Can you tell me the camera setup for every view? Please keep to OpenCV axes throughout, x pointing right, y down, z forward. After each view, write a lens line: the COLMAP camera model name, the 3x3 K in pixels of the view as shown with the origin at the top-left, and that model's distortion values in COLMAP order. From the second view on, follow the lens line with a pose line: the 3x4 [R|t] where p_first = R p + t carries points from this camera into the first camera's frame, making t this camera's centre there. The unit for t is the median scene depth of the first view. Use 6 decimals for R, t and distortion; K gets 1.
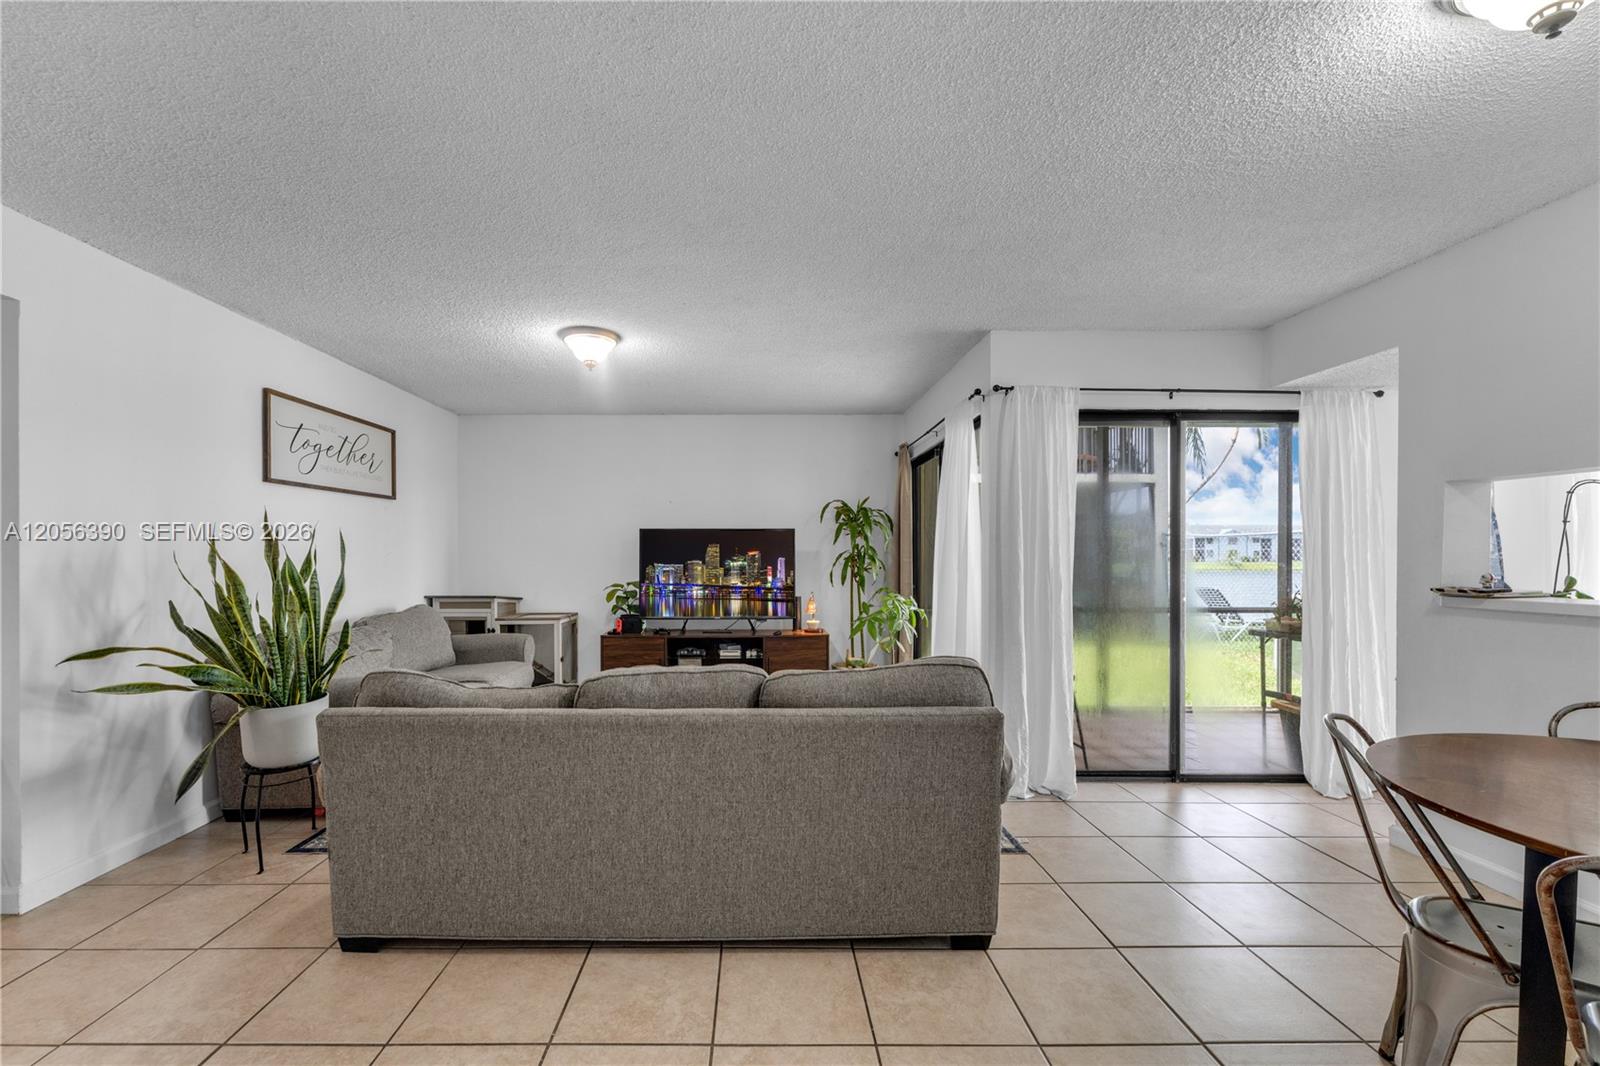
lens RADIAL K [[638.2, 0, 758.9], [0, 638.2, 570.6], [0, 0, 1]] dist [-0.000296, -0.000047]
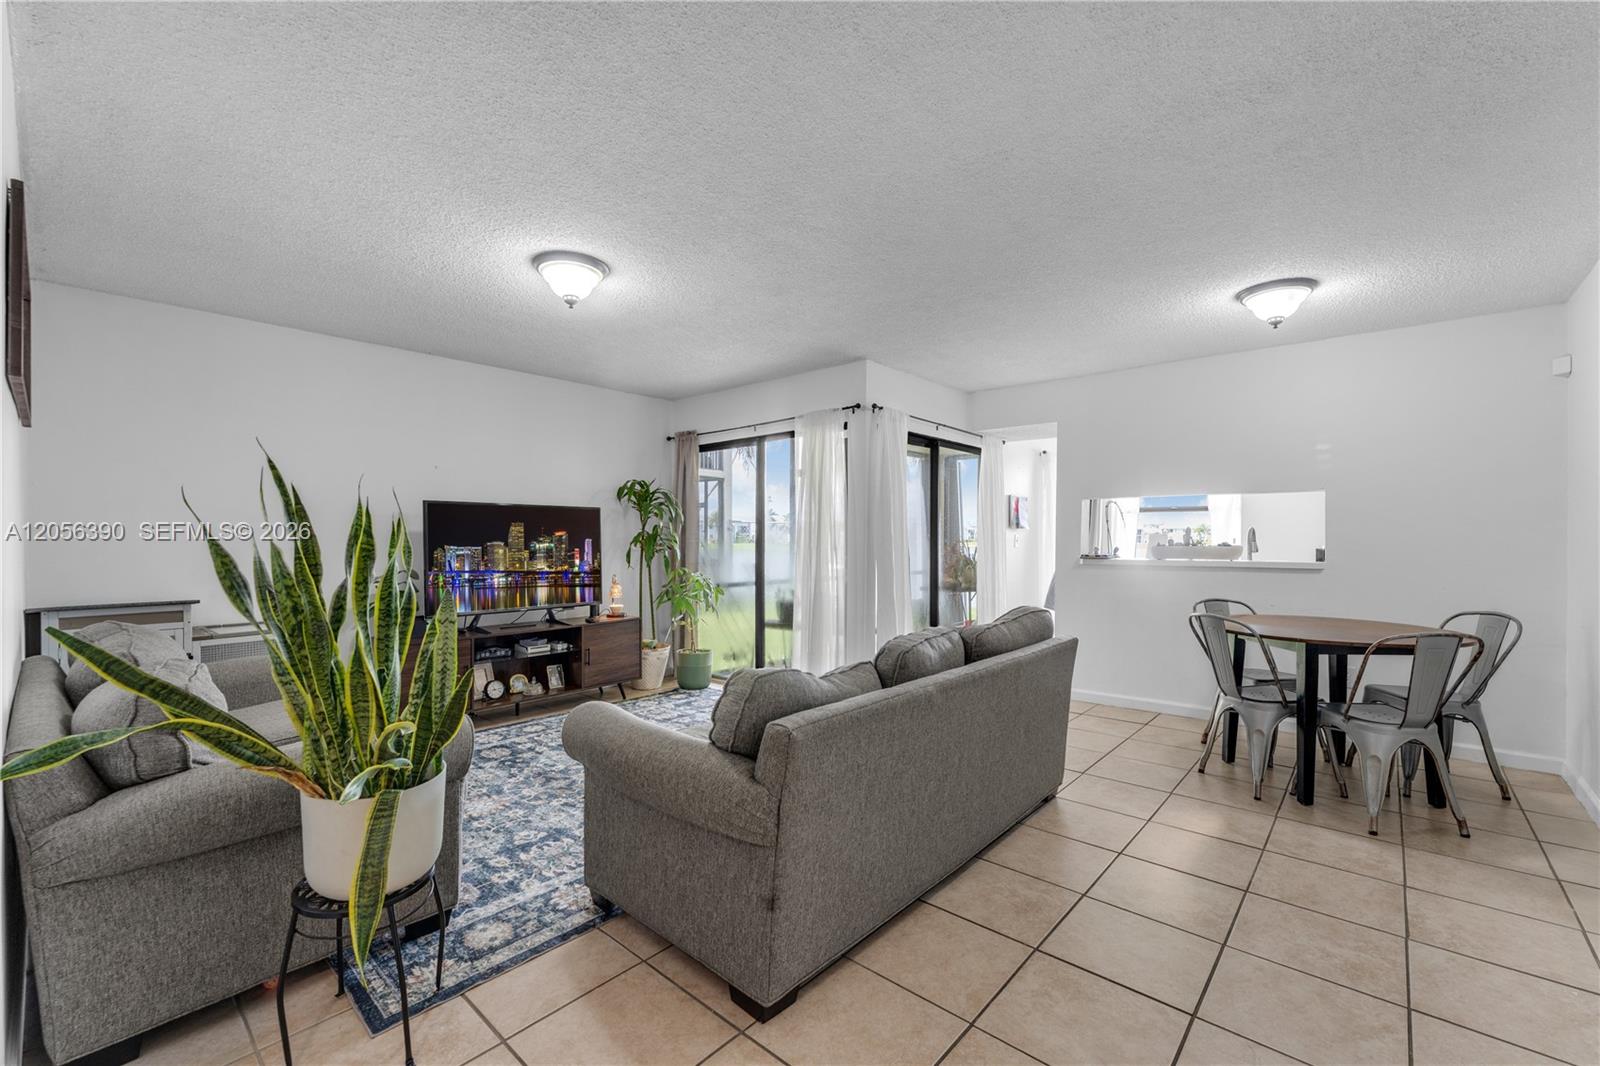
lens RADIAL K [[657.5, 0, 777.4], [0, 657.5, 536.7], [0, 0, 1]] dist [-0.020653, -0.000012]
pose [[0.694911, 0.004038, 0.719084, -0.455836], [0.014950, 0.999687, -0.020062, 0.000050], [-0.718940, 0.024692, 0.694633, 0.148554]]
